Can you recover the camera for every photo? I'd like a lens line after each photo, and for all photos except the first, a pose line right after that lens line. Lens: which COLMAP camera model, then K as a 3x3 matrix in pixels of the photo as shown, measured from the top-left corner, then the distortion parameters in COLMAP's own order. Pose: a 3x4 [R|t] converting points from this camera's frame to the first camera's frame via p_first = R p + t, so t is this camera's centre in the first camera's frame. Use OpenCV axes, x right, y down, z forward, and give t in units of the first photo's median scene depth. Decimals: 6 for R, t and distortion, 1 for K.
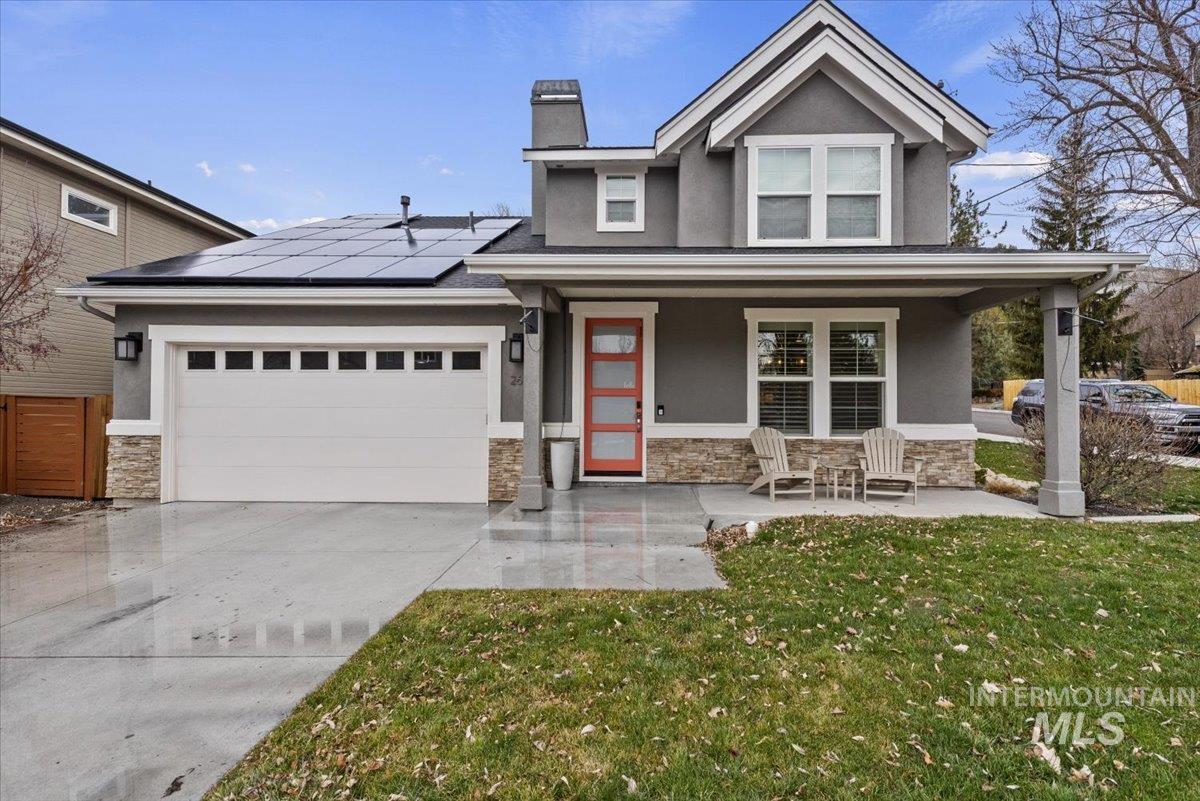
lens RADIAL K [[530.5, 0, 591.5], [0, 530.5, 406.3], [0, 0, 1]] dist [0.008577, -0.000320]
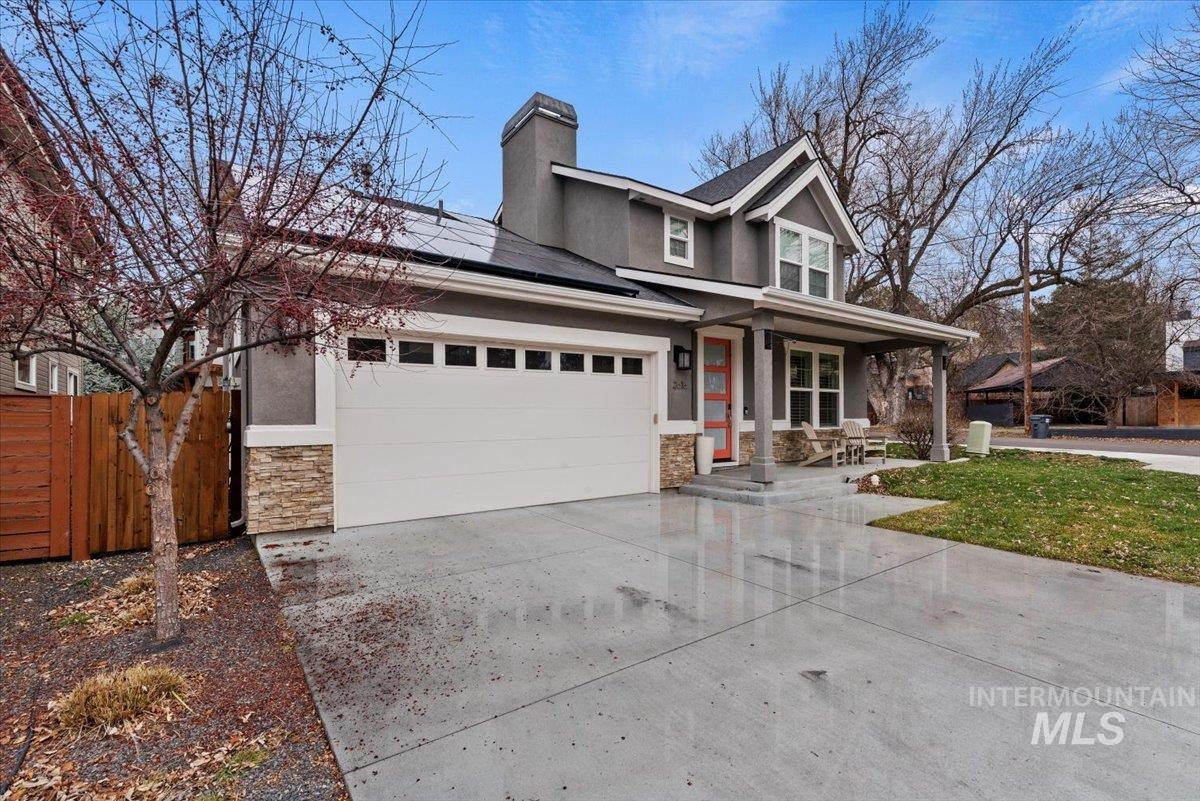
lens RADIAL K [[530.5, 0, 578.3], [0, 530.5, 411.2], [0, 0, 1]] dist [0.008577, -0.000320]
pose [[0.803748, -0.002906, 0.594962, -1.012483], [-0.003455, 0.999948, 0.009552, -0.002203], [-0.594959, -0.009733, 0.803697, 0.174382]]
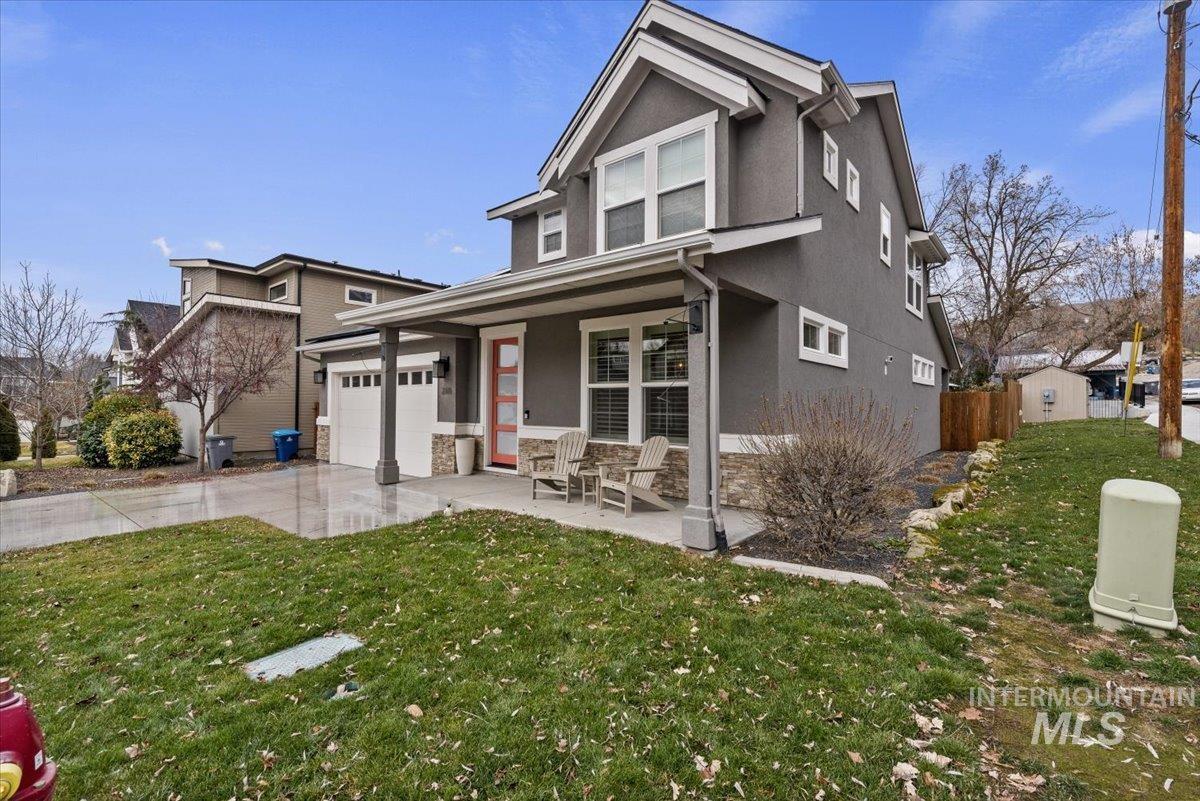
lens RADIAL K [[477.9, 0, 602.7], [0, 477.9, 398.0], [0, 0, 1]] dist [-0.004342, -0.000026]
pose [[0.817641, -0.009465, -0.575650, 0.881843], [0.012592, 0.999920, 0.001444, -0.028965], [0.575590, -0.008429, 0.817695, 0.231017]]
